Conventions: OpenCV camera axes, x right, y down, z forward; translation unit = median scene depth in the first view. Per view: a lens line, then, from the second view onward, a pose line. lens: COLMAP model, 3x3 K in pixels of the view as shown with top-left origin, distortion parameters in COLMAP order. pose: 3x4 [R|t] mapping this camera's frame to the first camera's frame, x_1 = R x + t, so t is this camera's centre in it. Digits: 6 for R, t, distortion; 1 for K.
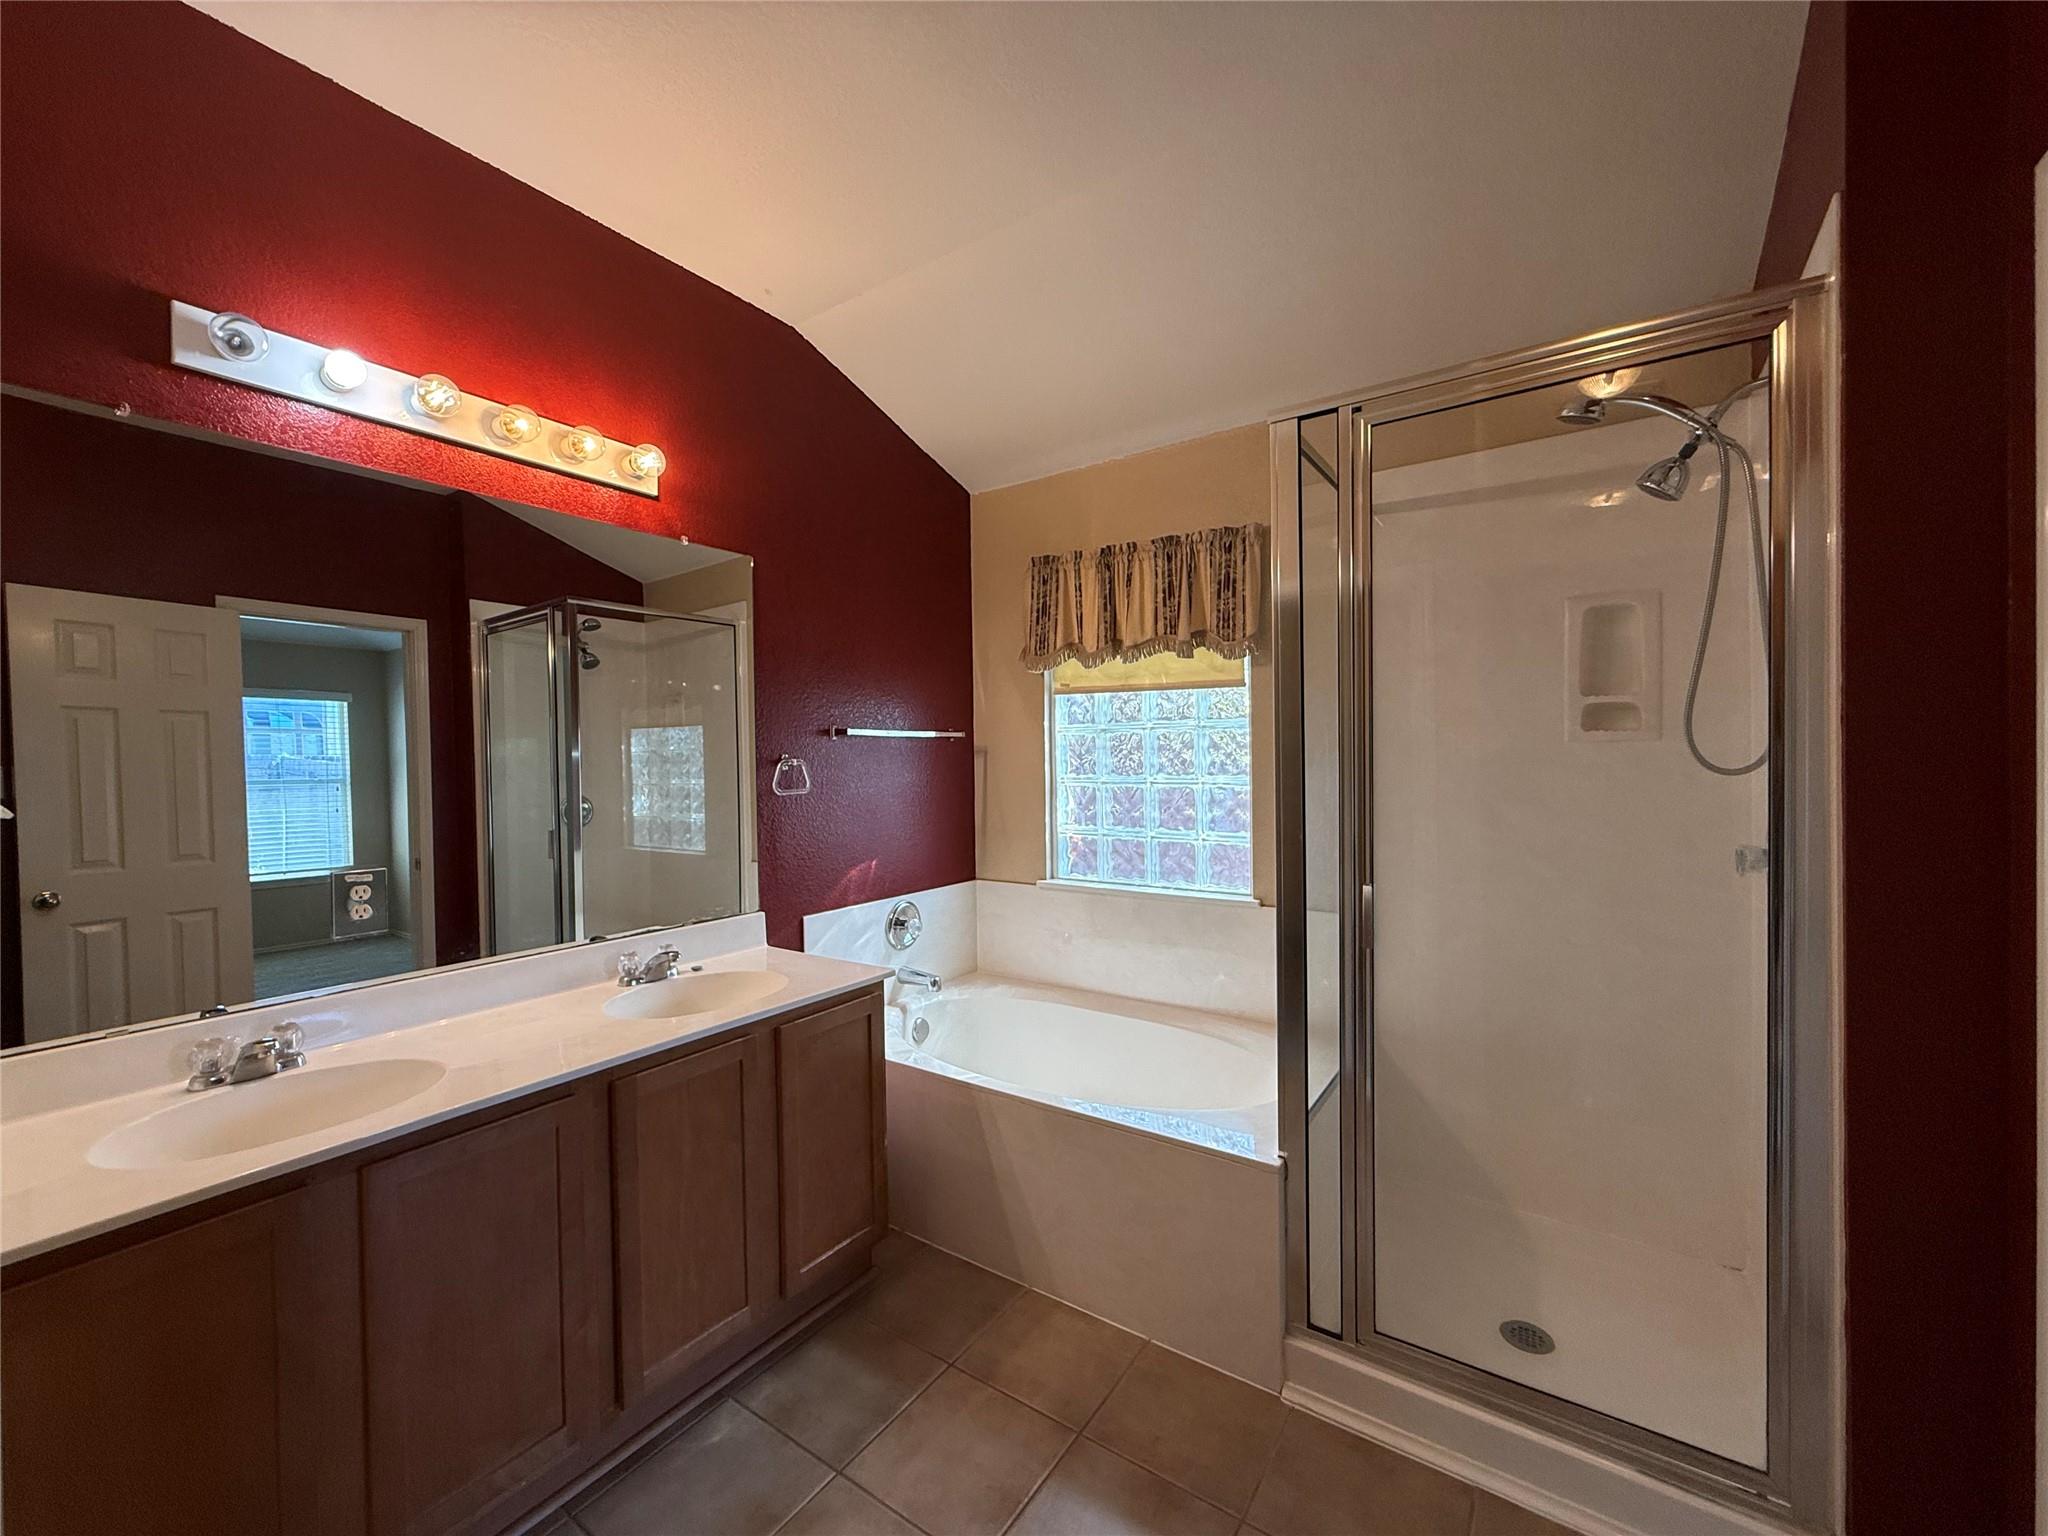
lens RADIAL K [[816.7, 0, 1020.8], [0, 816.7, 767.9], [0, 0, 1]] dist [-0.000999, 0.000129]
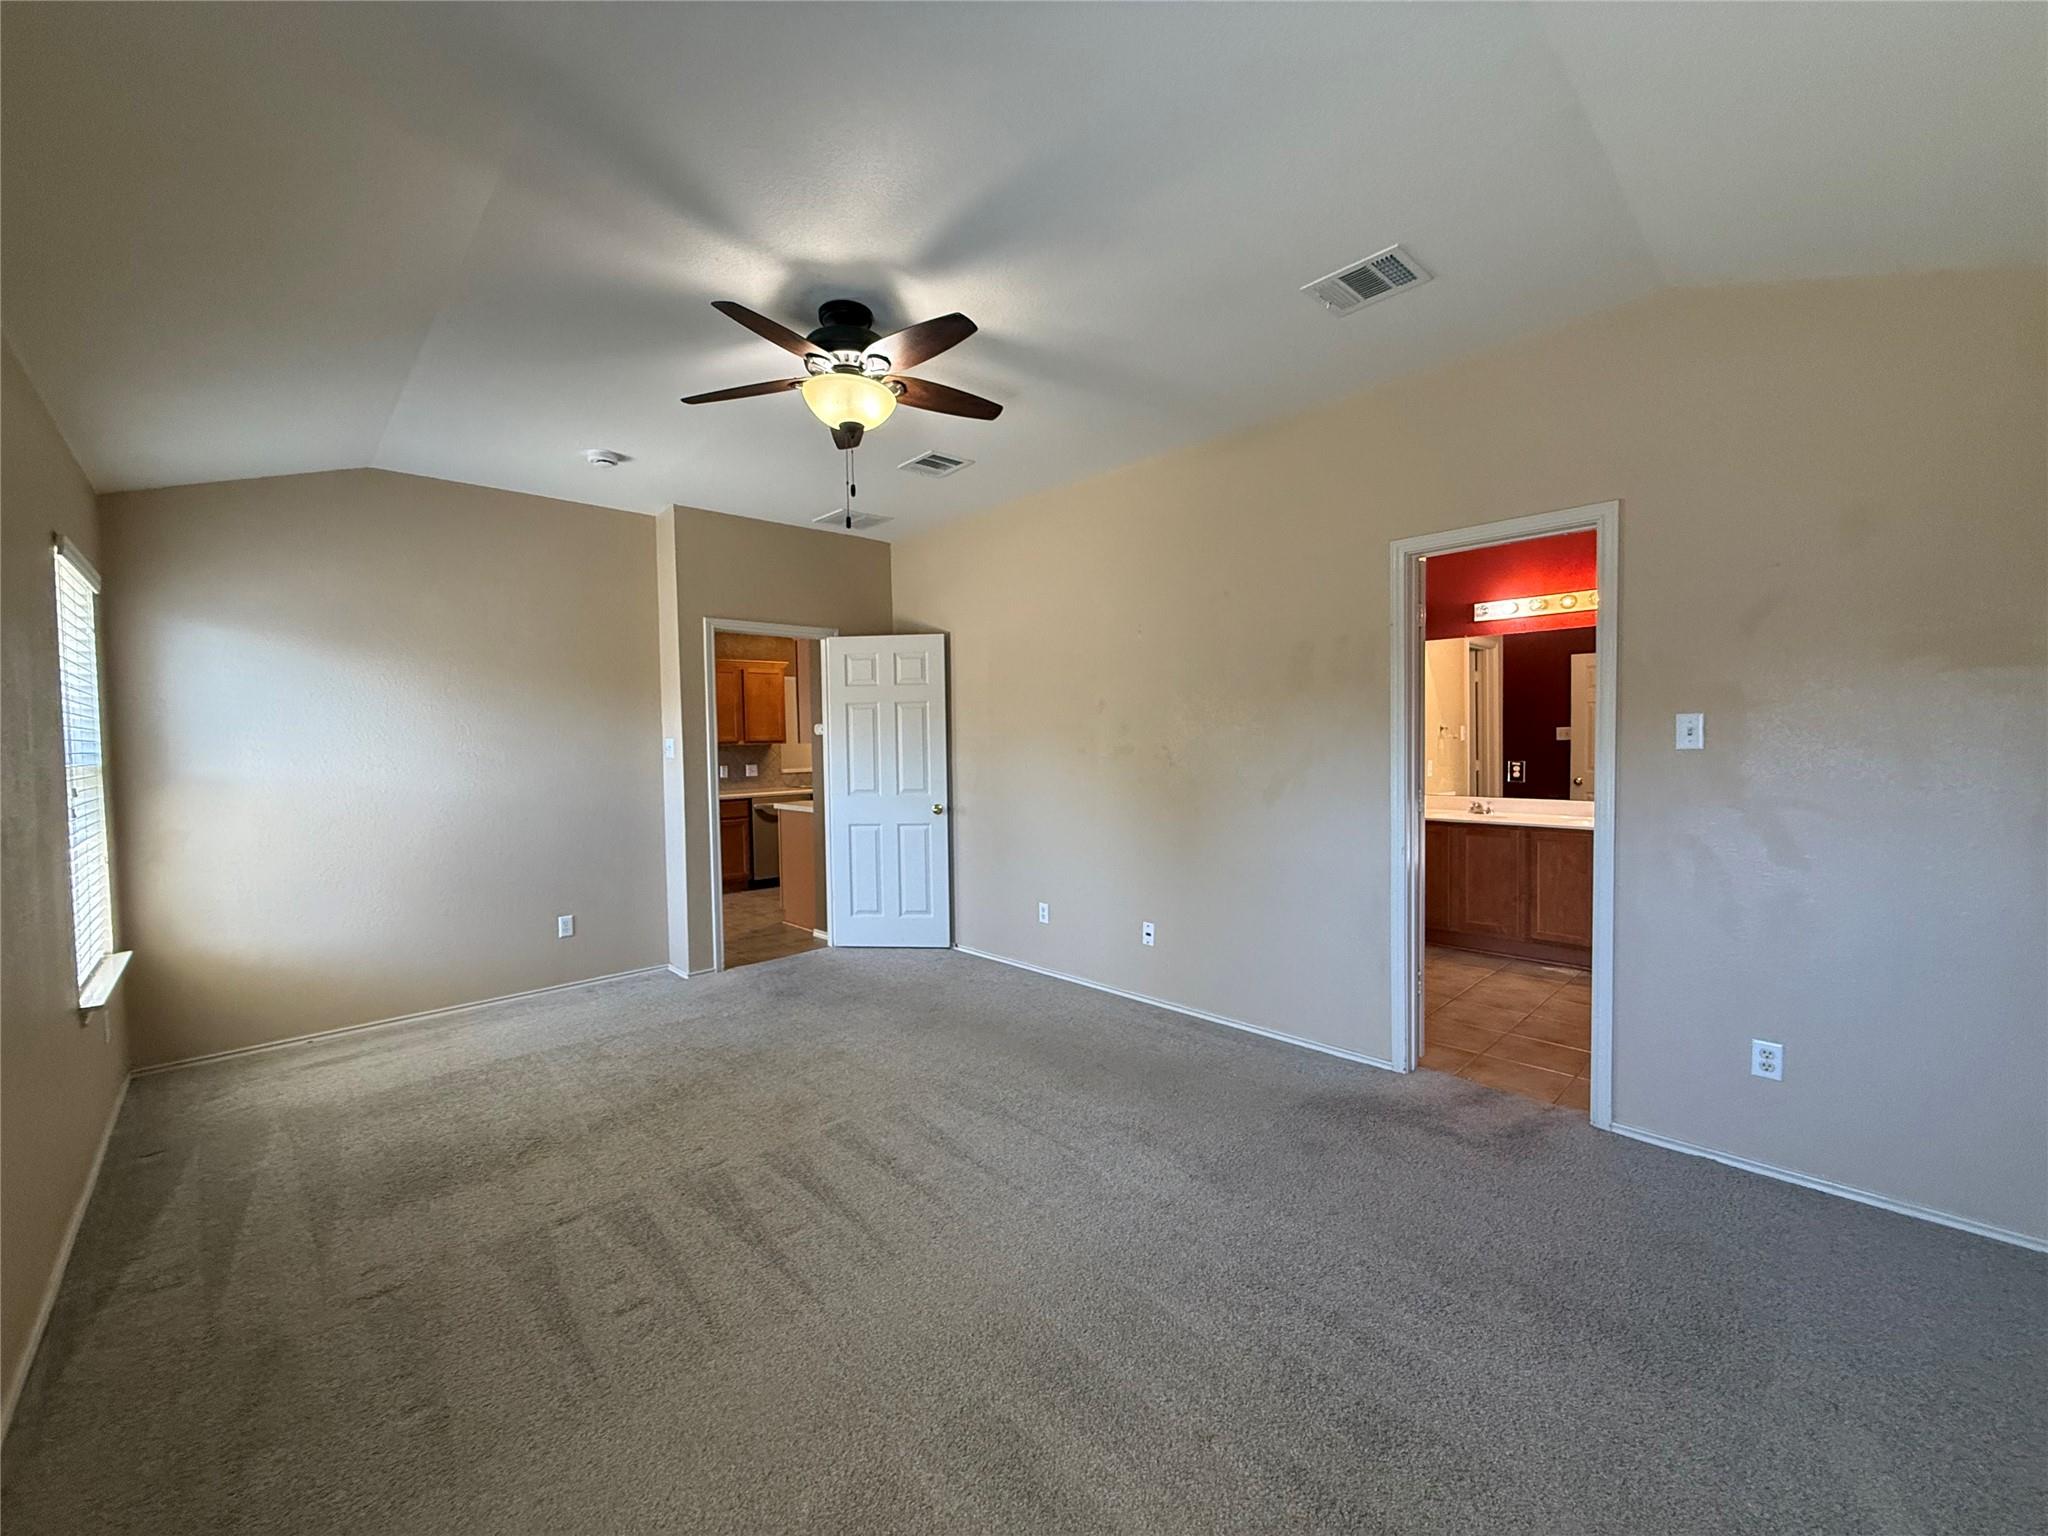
lens RADIAL K [[816.7, 0, 1020.8], [0, 816.7, 767.9], [0, 0, 1]] dist [-0.000999, 0.000129]
pose [[-0.211880, 0.045468, -0.976237, 1.750062], [0.004736, 0.998953, 0.045498, -0.003735], [0.977284, 0.005016, -0.211874, -0.140691]]
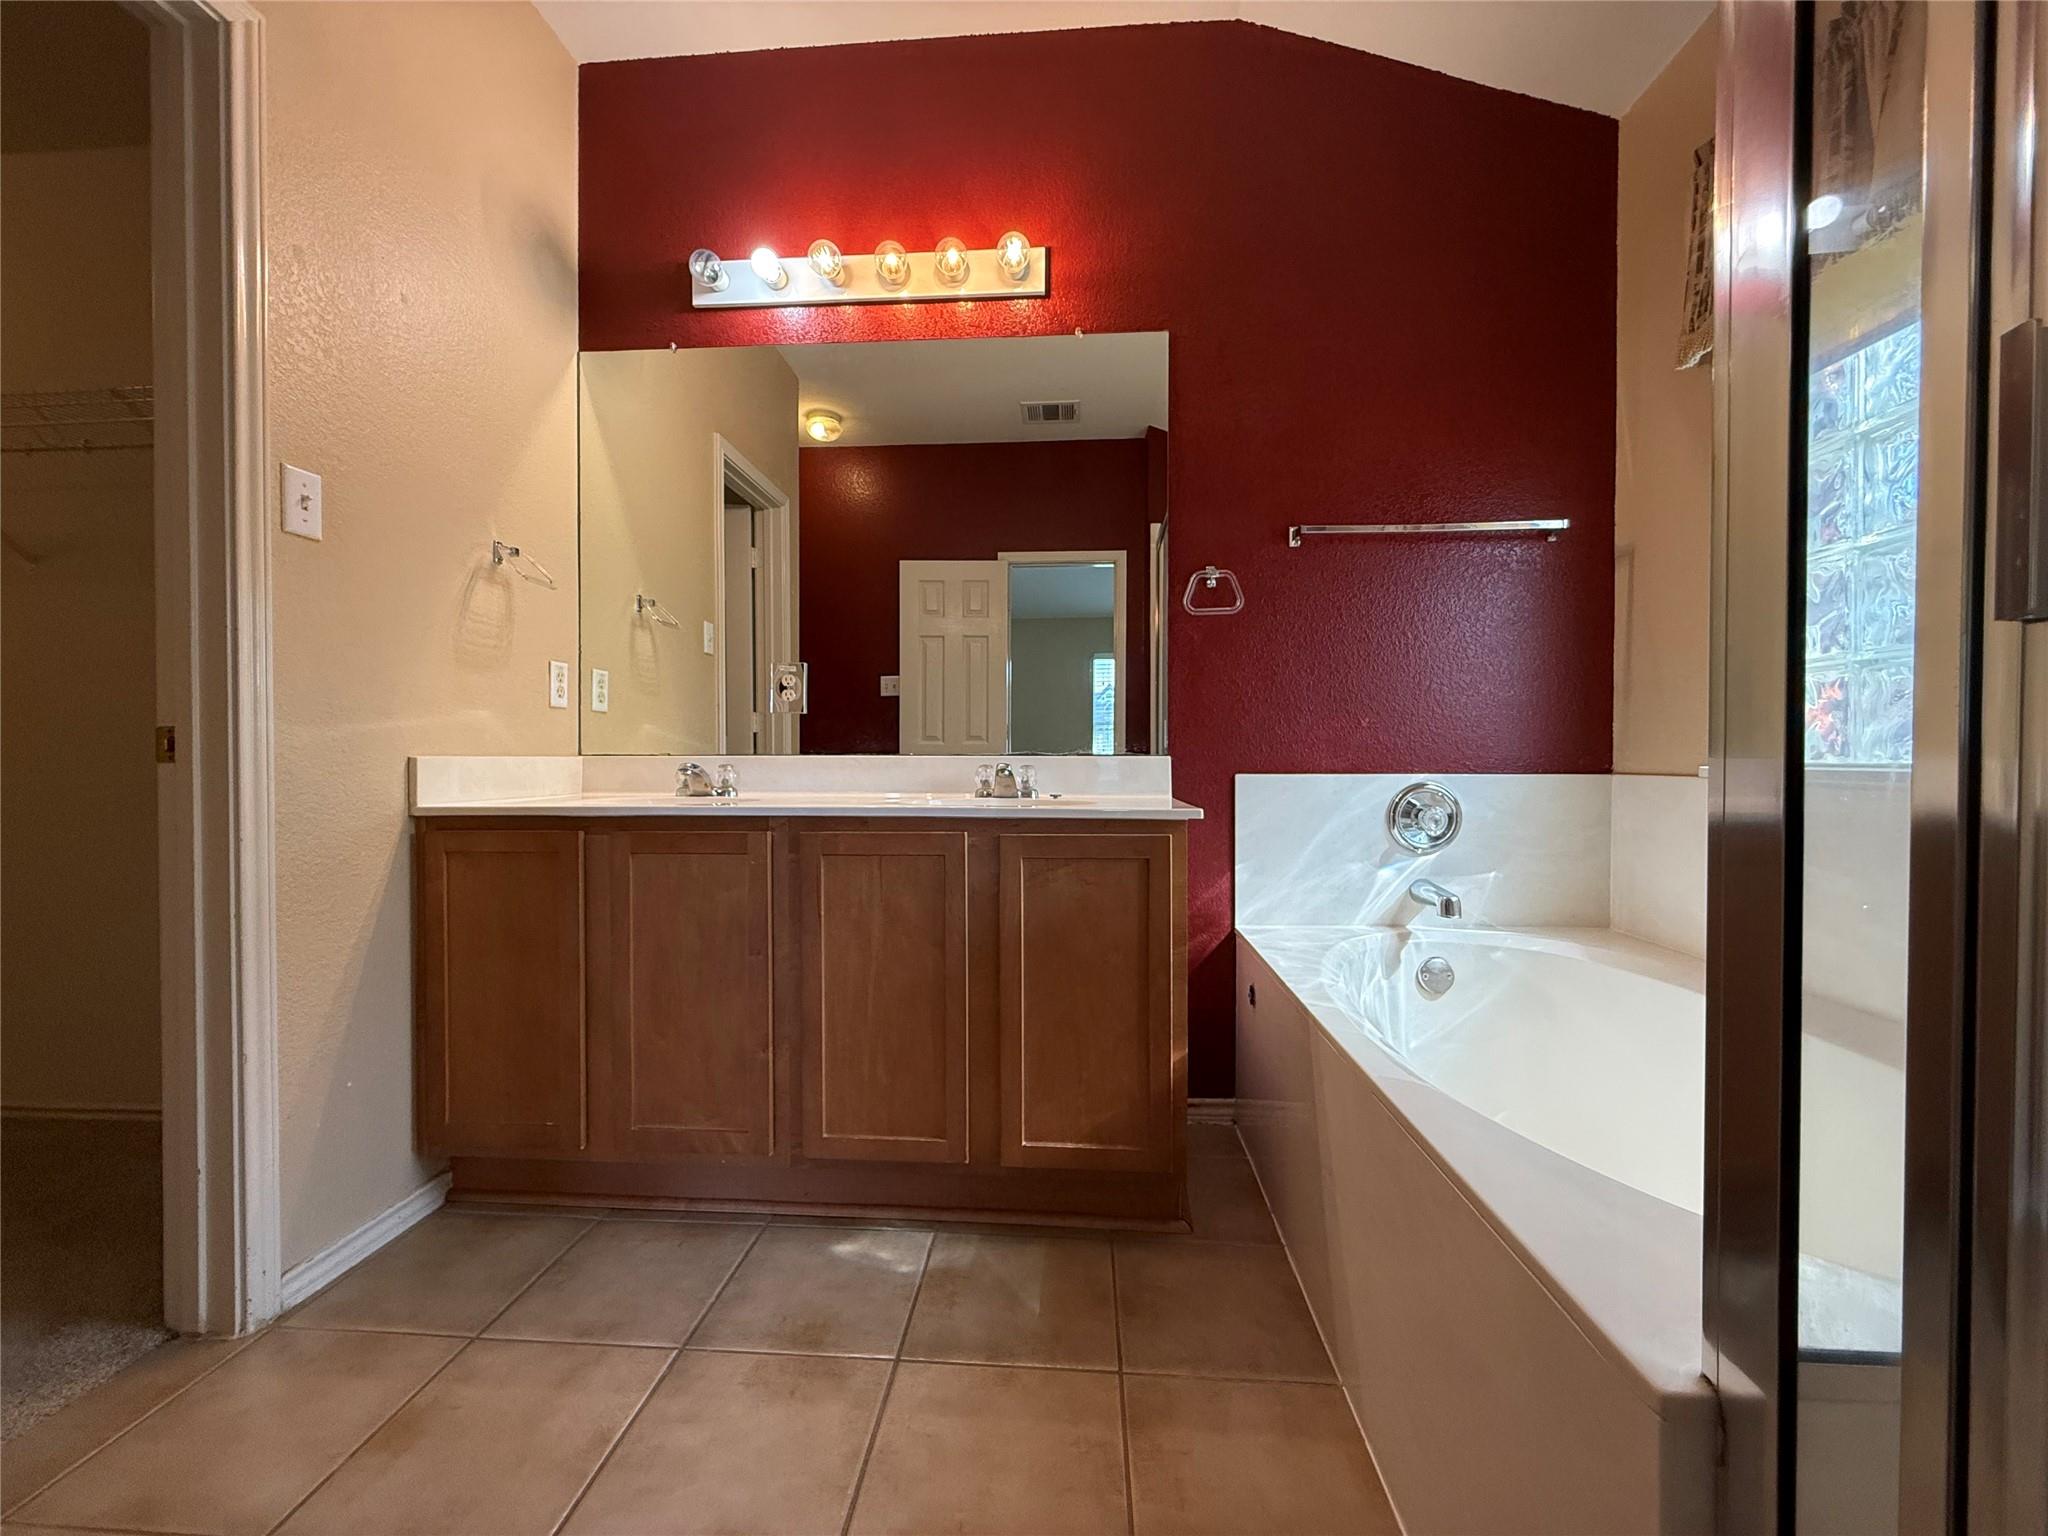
lens RADIAL K [[816.7, 0, 1020.8], [0, 816.7, 767.9], [0, 0, 1]] dist [-0.000999, 0.000129]
pose [[0.503425, 0.022629, -0.863743, 0.312274], [-0.014953, 0.999735, 0.017477, 0.168326], [0.863910, 0.004117, 0.503630, 0.431568]]
